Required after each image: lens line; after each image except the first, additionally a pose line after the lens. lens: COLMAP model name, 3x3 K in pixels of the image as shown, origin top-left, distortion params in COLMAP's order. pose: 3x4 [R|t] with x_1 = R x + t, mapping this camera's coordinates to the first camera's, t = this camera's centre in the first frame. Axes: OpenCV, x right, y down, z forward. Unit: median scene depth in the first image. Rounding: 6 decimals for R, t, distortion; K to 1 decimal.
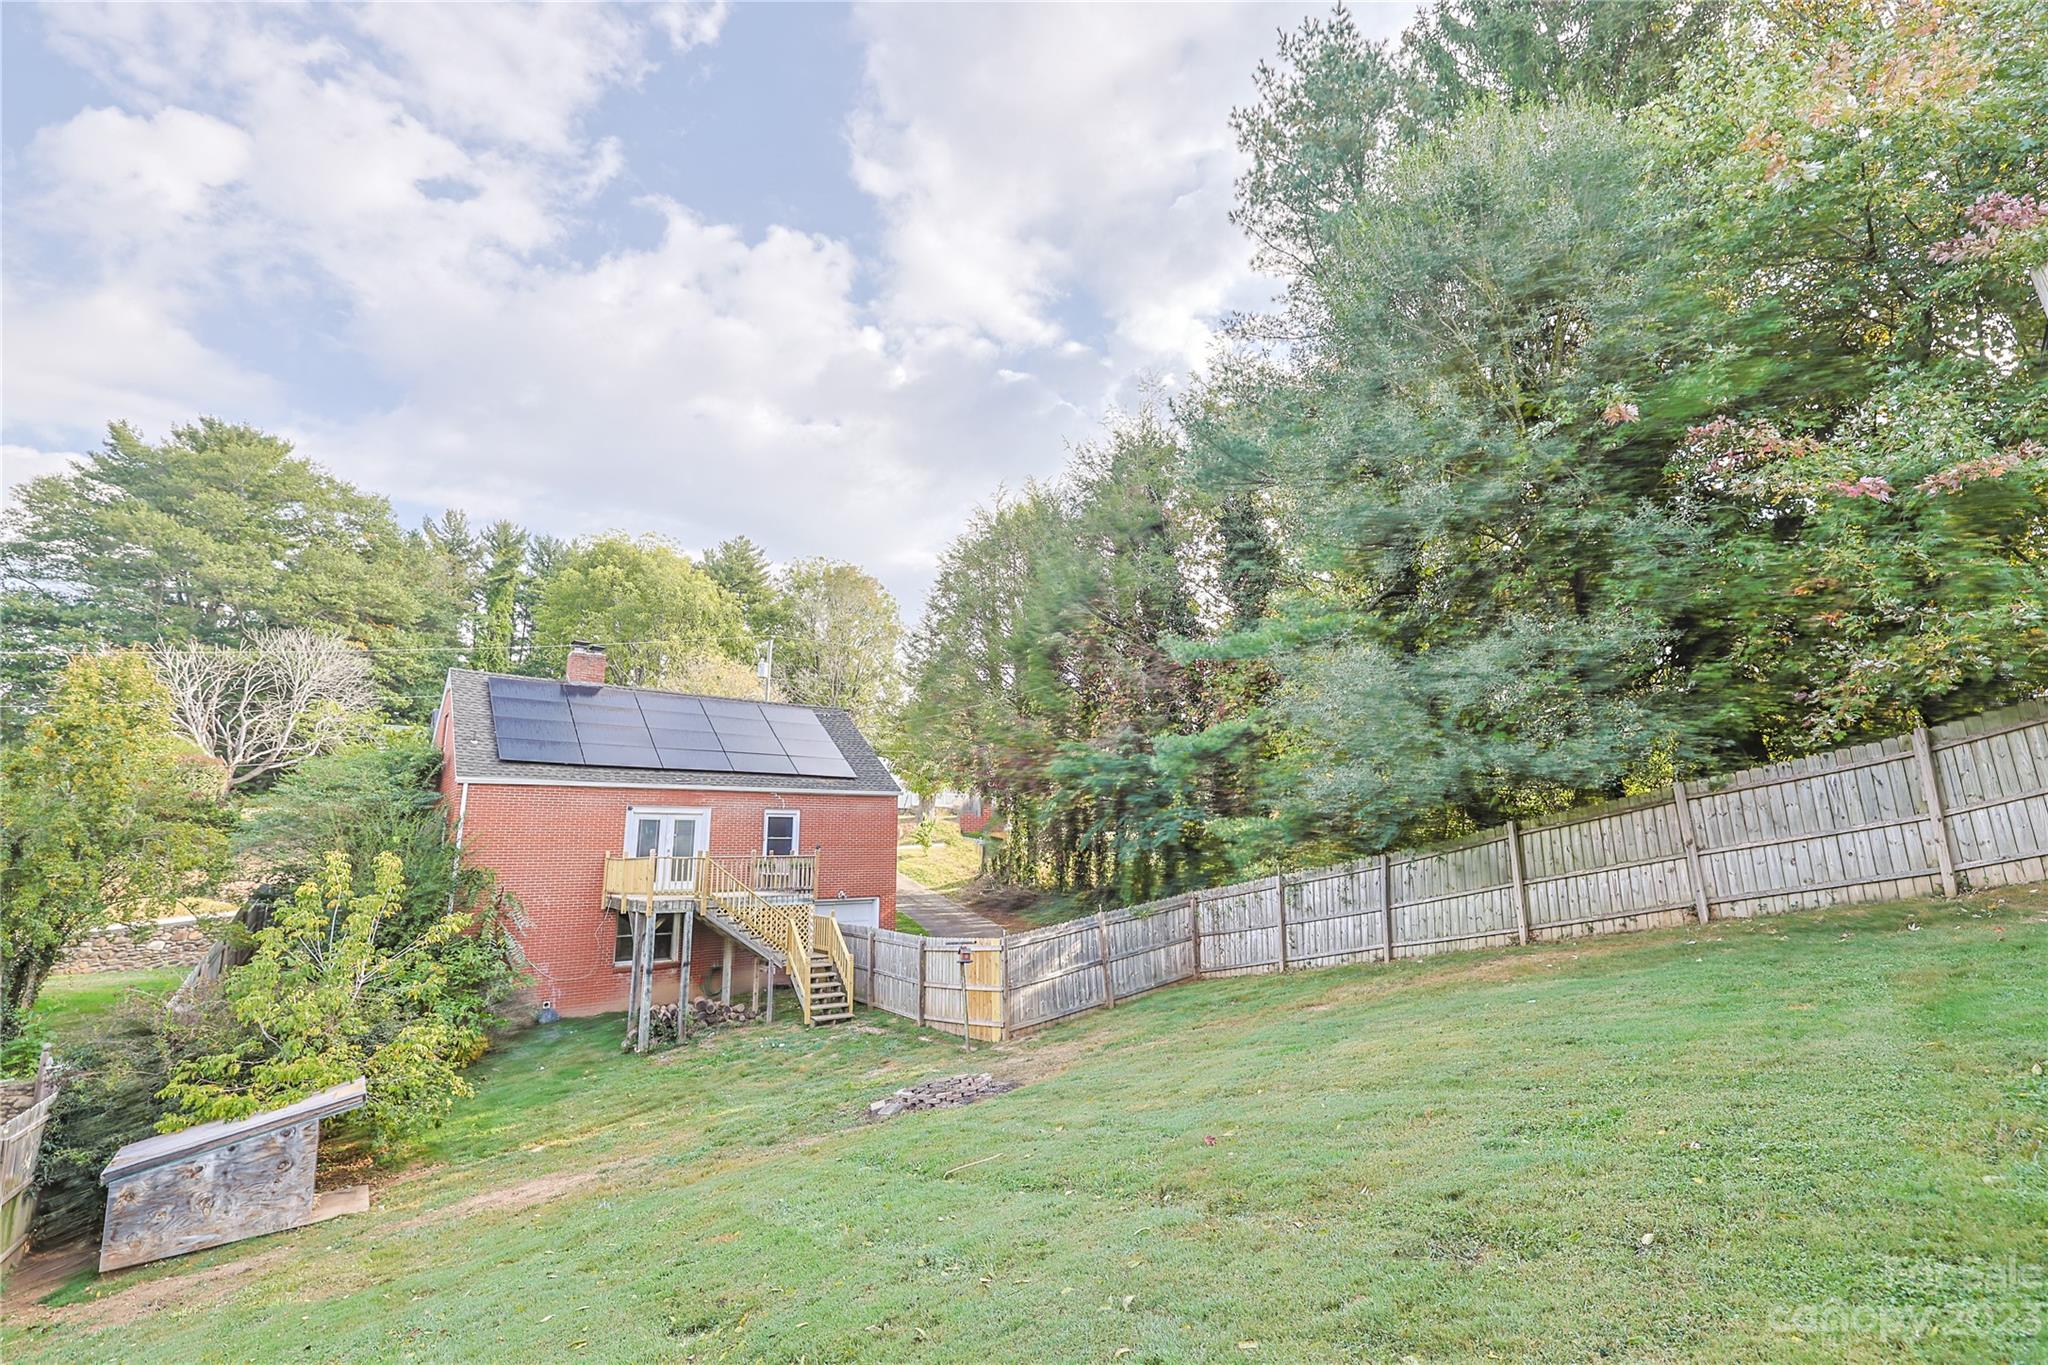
lens RADIAL K [[879.1, 0, 991.5], [0, 879.1, 685.6], [0, 0, 1]] dist [0.000209, -0.000003]
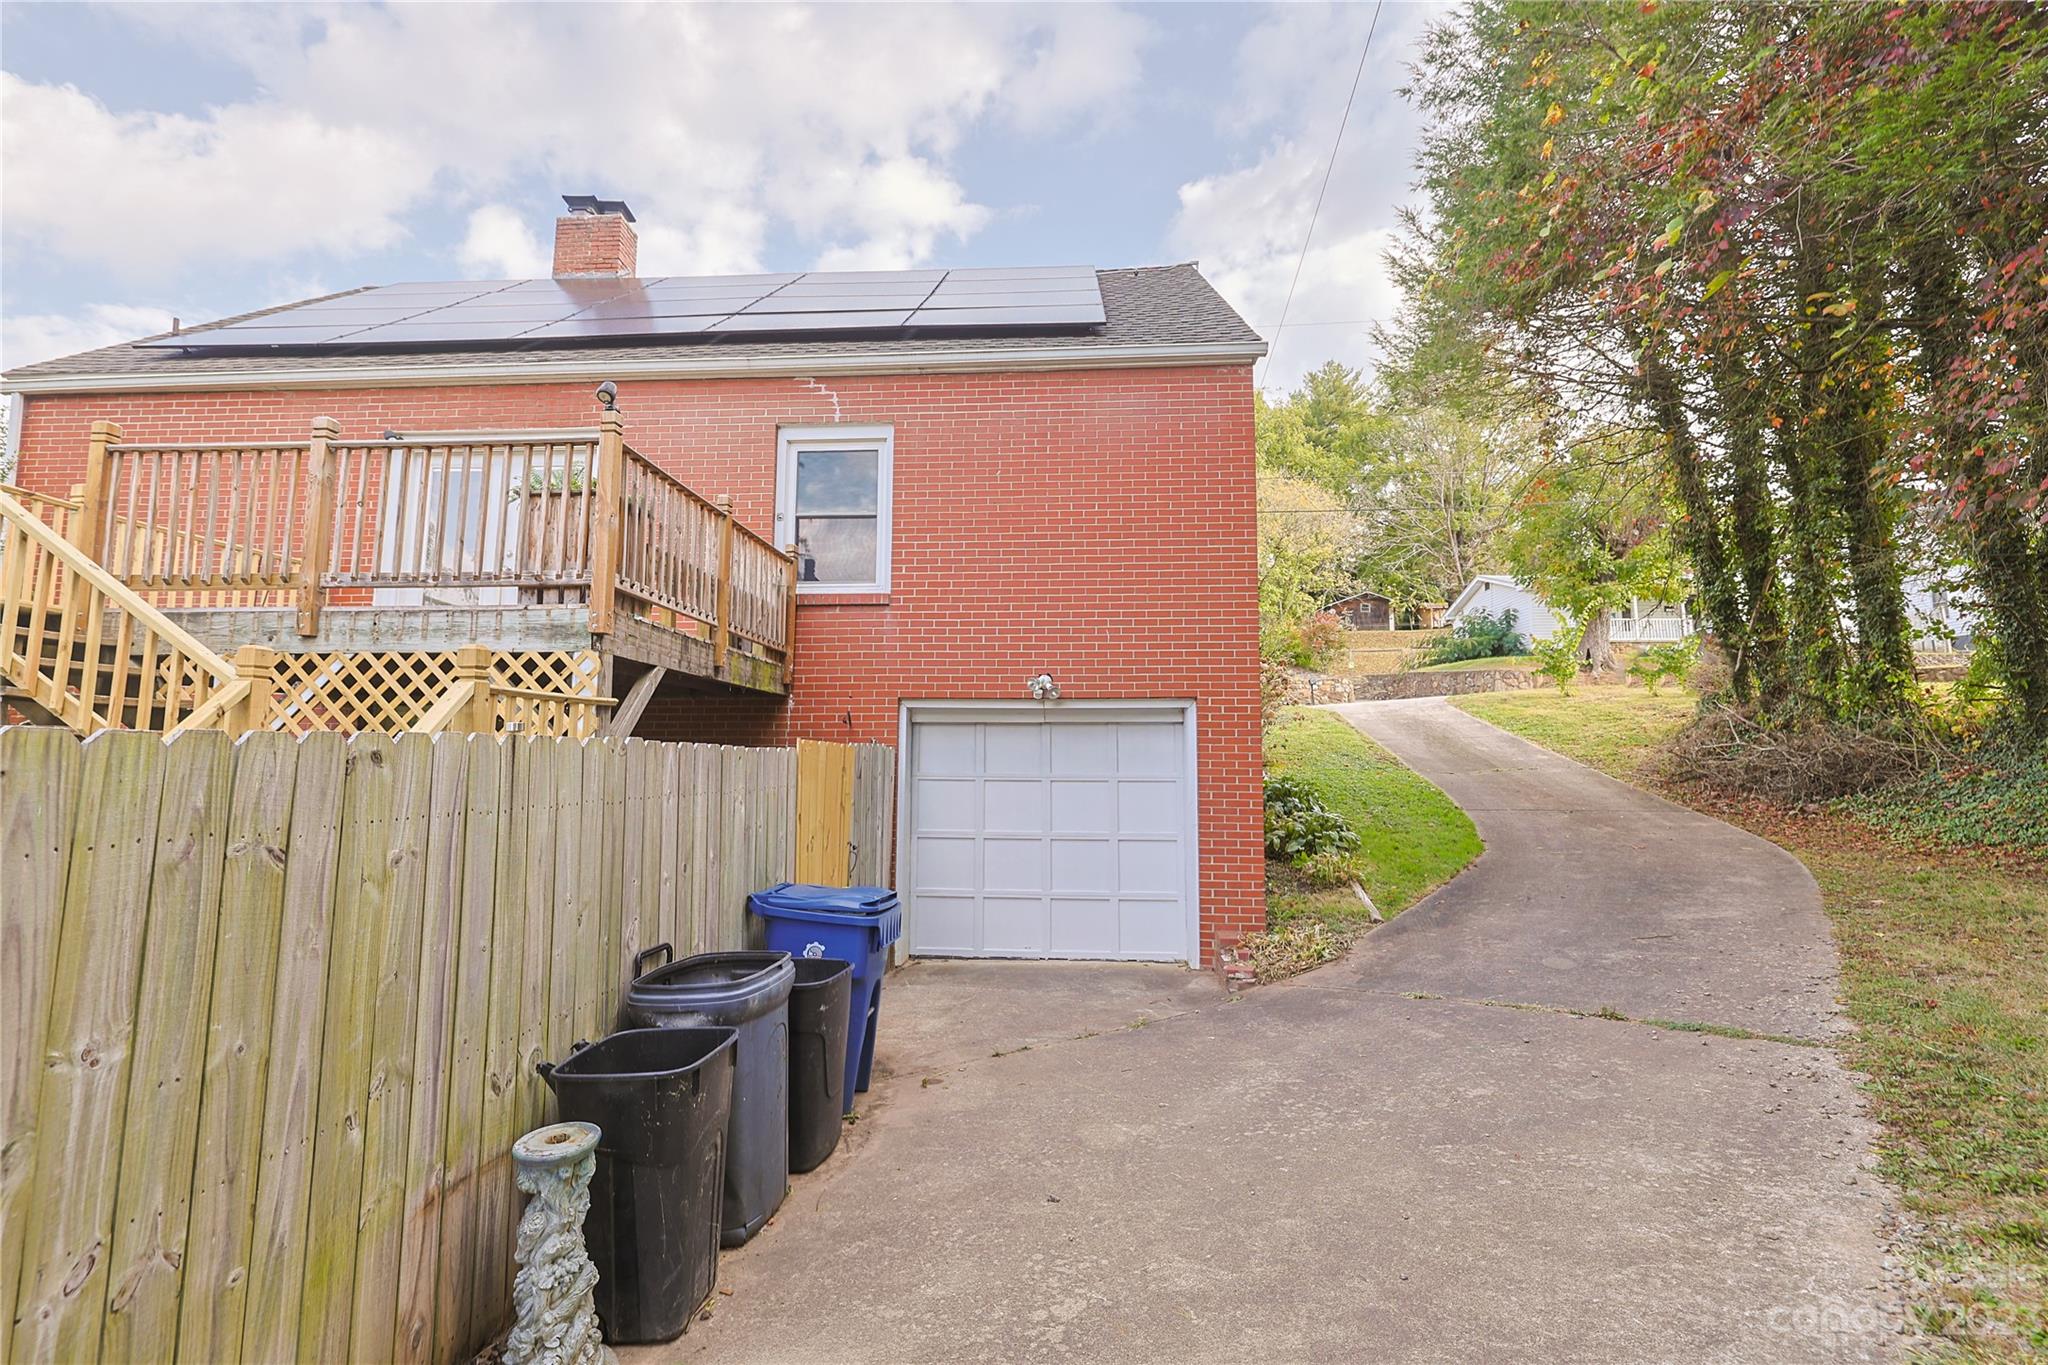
lens RADIAL K [[879.1, 0, 1025.8], [0, 879.1, 671.5], [0, 0, 1]] dist [0.000209, -0.000003]
pose [[0.764572, -0.059148, -0.641819, 0.021876], [0.112066, 0.992813, 0.042005, 0.290123], [0.634721, -0.104042, 0.765705, 1.018156]]
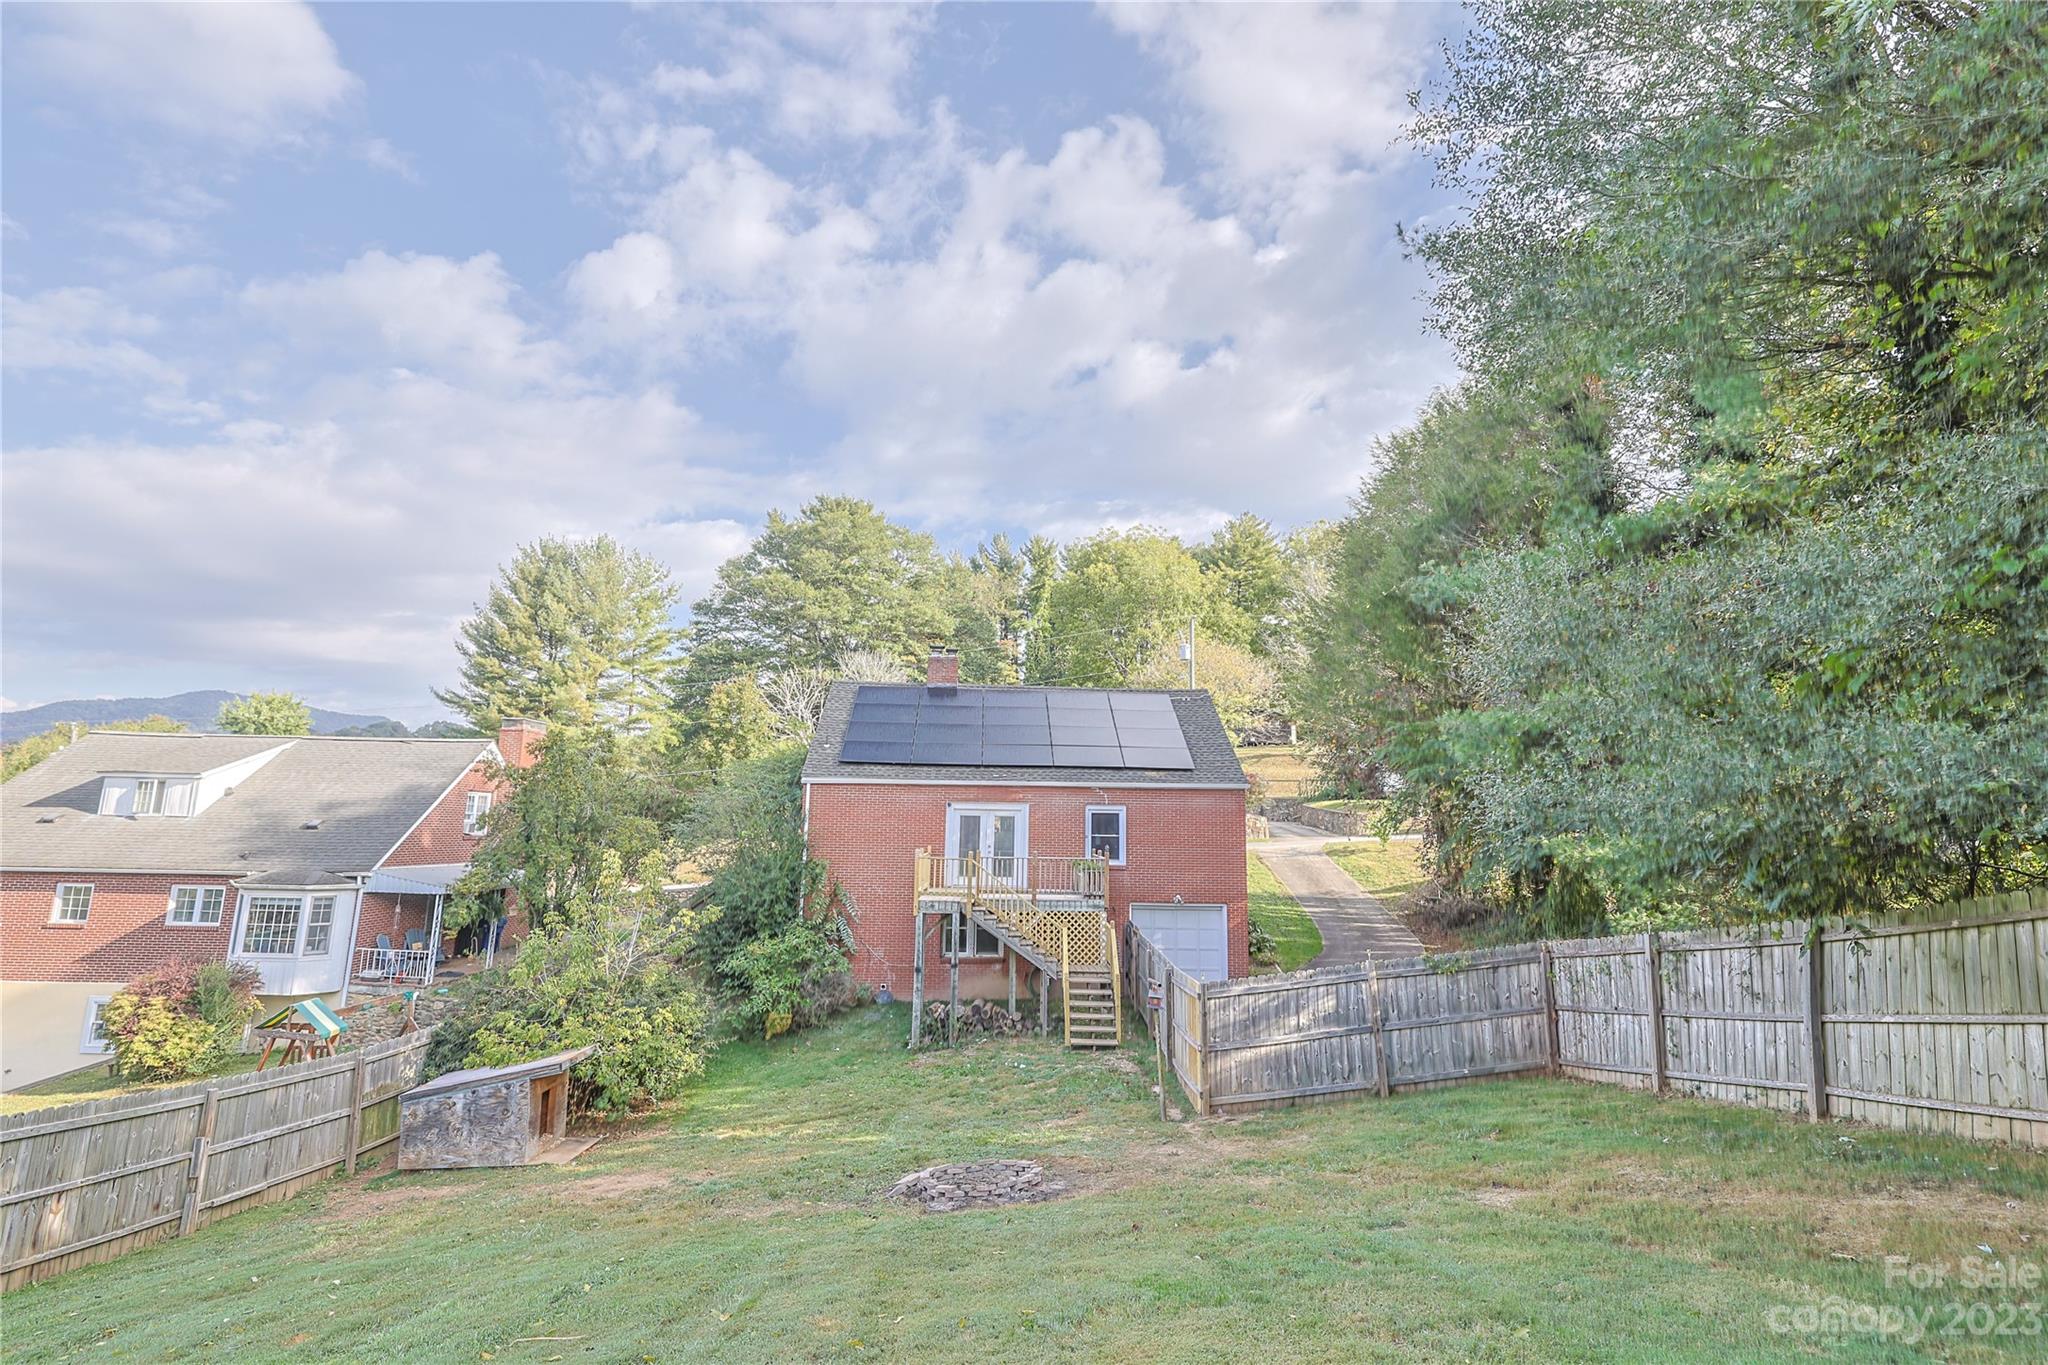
lens RADIAL K [[879.1, 0, 1031.7], [0, 879.1, 680.4], [0, 0, 1]] dist [0.000209, -0.000003]
pose [[0.828857, -0.069309, -0.555150, 0.292662], [0.081245, 0.996689, -0.003132, 0.006048], [0.553529, -0.042507, 0.831744, 0.233901]]
